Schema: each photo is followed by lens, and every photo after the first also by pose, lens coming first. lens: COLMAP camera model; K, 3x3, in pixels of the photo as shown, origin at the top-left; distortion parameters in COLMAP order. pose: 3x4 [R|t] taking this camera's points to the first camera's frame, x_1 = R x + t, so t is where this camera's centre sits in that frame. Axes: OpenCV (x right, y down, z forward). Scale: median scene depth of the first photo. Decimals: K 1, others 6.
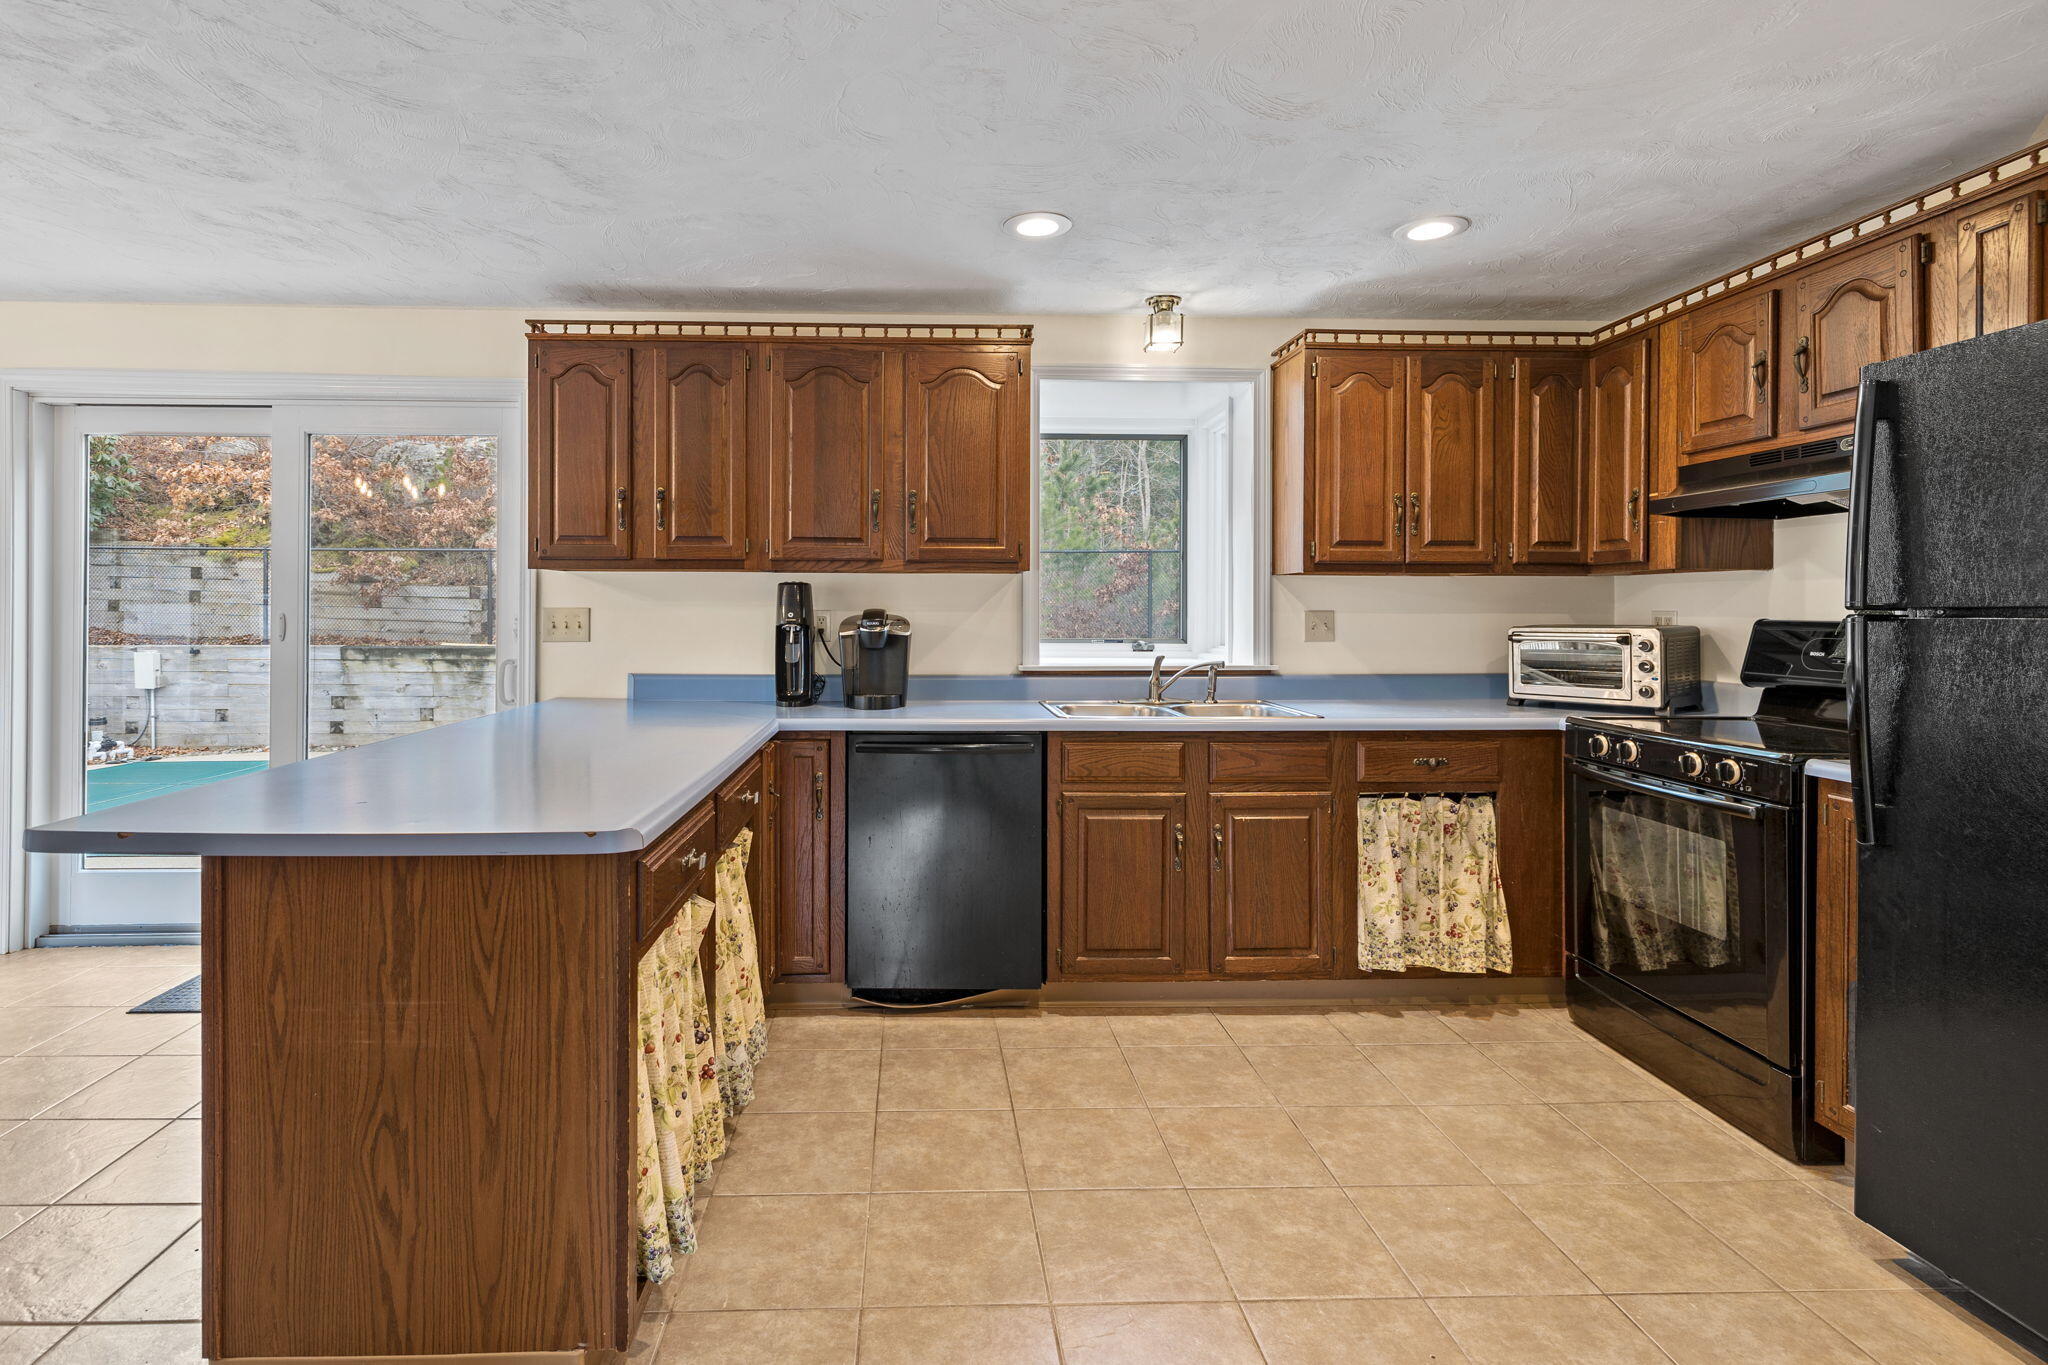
lens RADIAL K [[972.3, 0, 943.3], [0, 972.3, 615.8], [0, 0, 1]] dist [-0.000966, -0.000192]
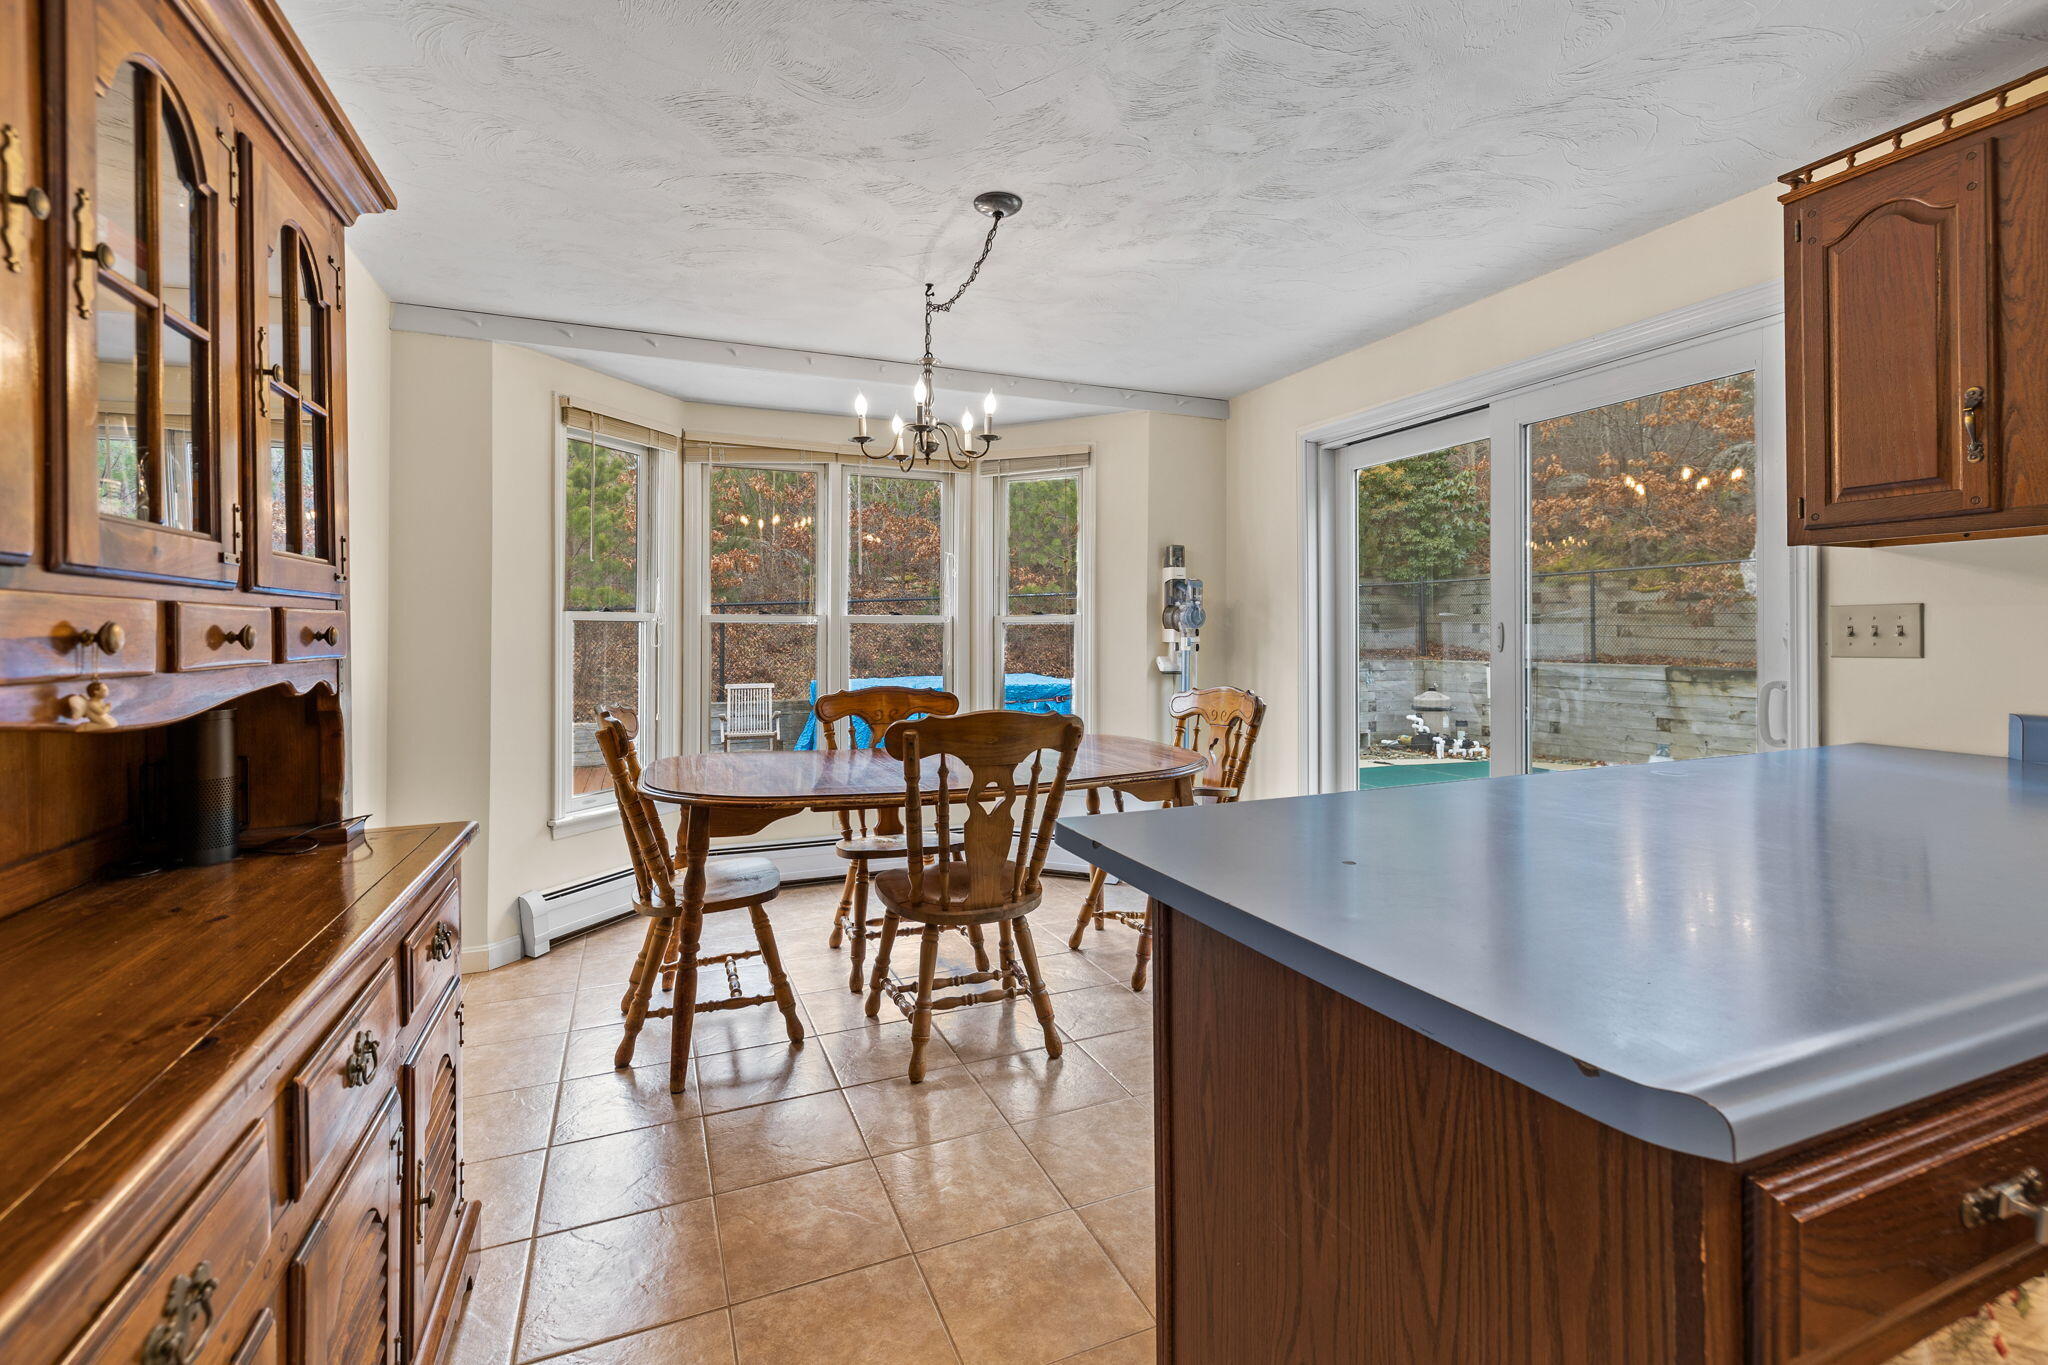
lens RADIAL K [[903.2, 0, 1026.2], [0, 903.2, 631.4], [0, 0, 1]] dist [-0.000698, 0.000261]
pose [[0.358705, -0.010543, -0.933391, -0.034817], [0.001718, 0.999942, -0.010635, 0.015665], [0.933449, 0.002211, 0.358703, 0.280284]]
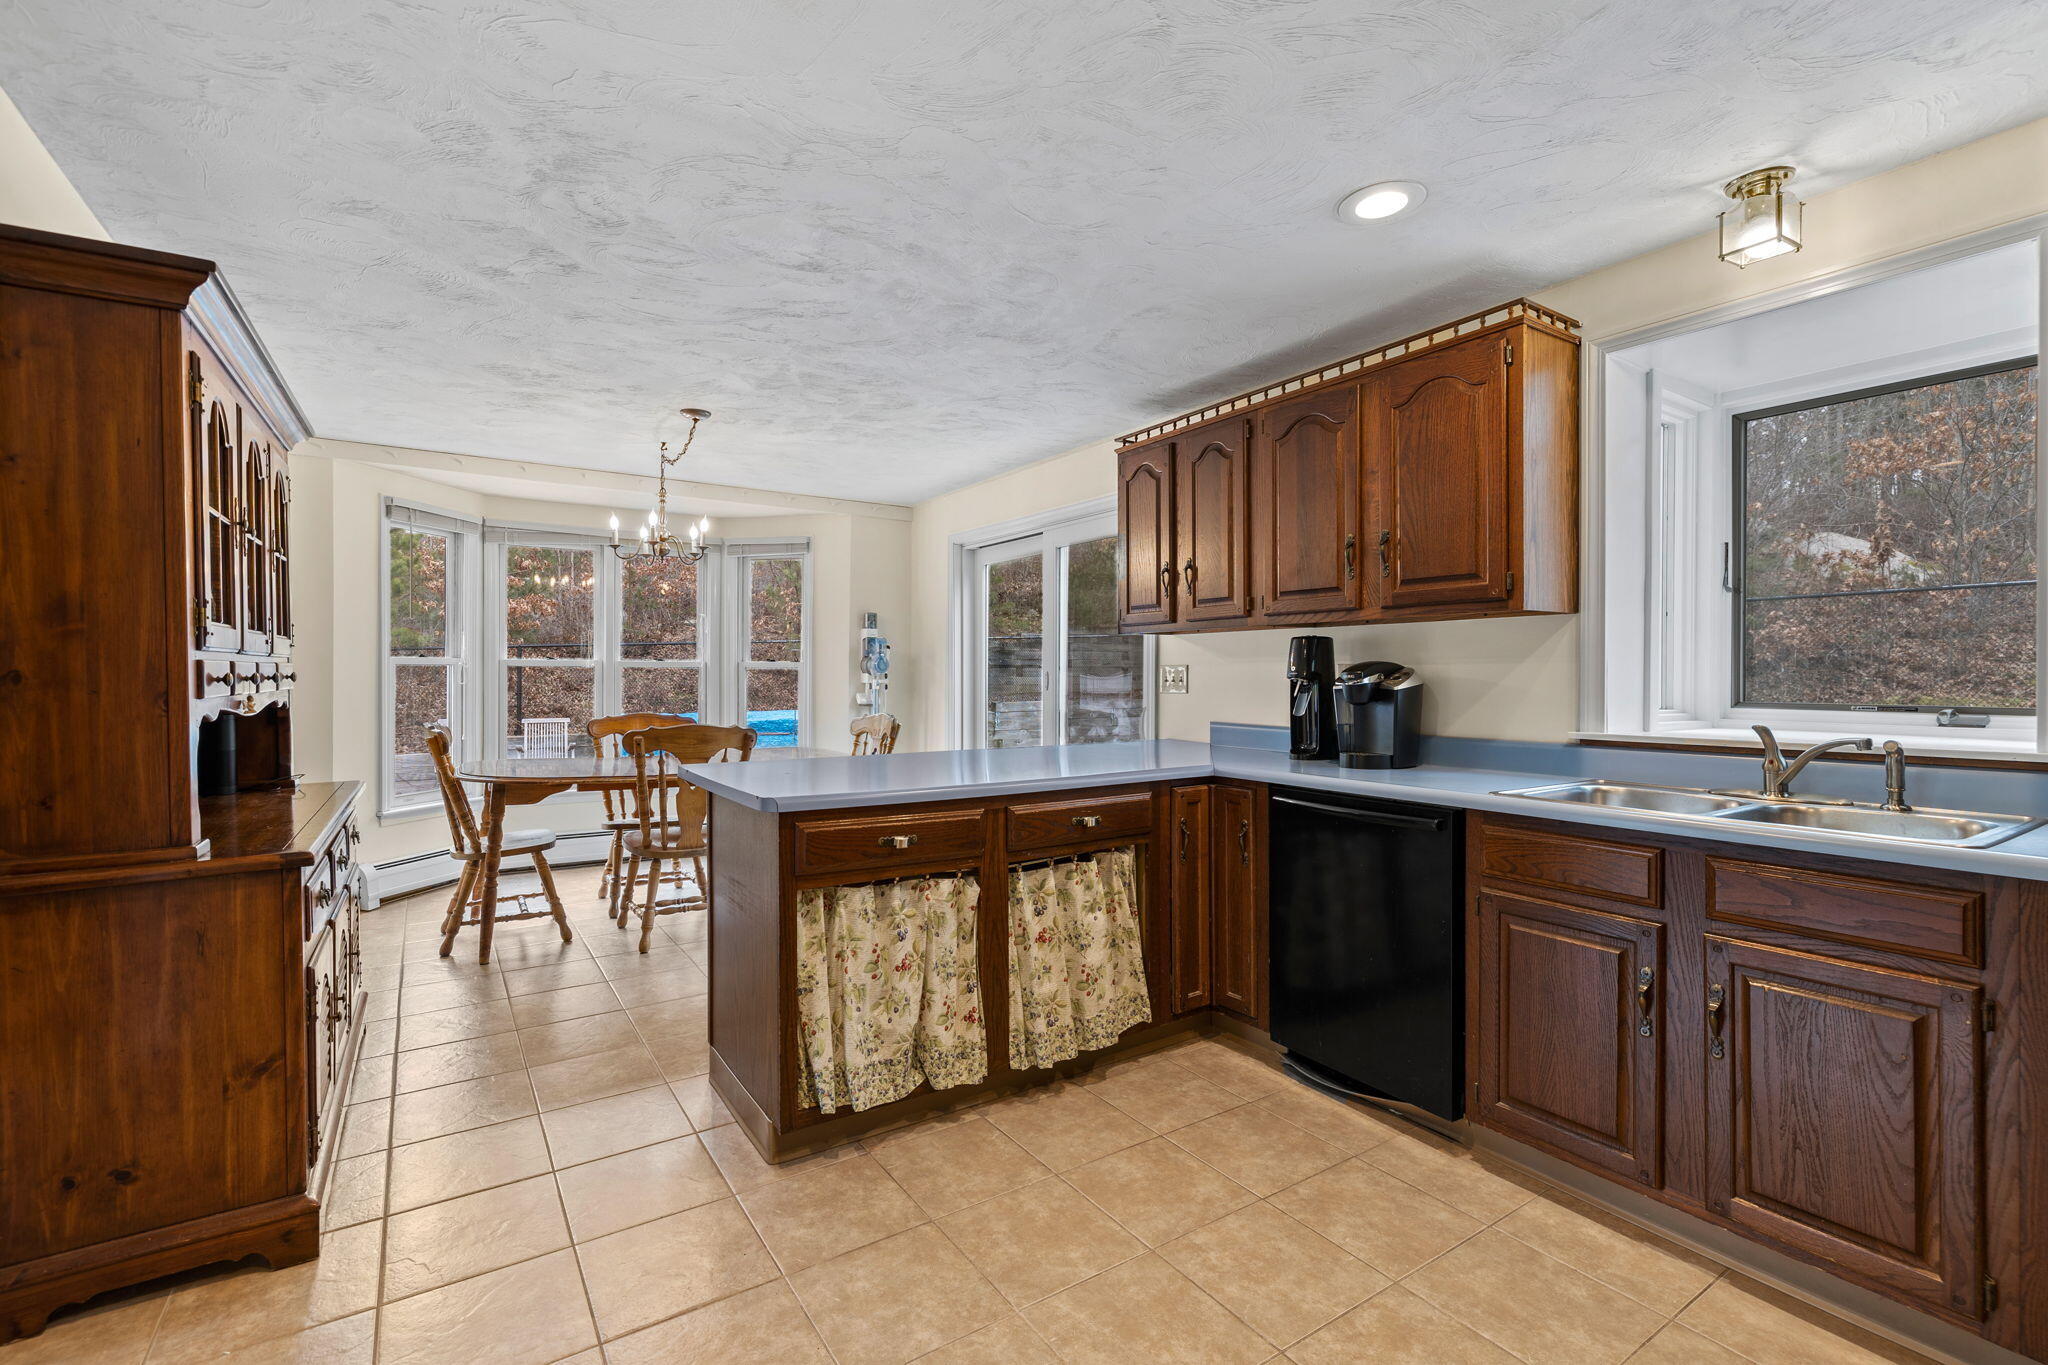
lens RADIAL K [[901.1, 0, 1010.7], [0, 901.1, 688.6], [0, 0, 1]] dist [-0.000615, -0.000060]
pose [[0.513106, 0.008705, -0.858281, 0.505721], [-0.004079, 0.999962, 0.007703, 0.014062], [0.858316, -0.000452, 0.513122, 0.267127]]
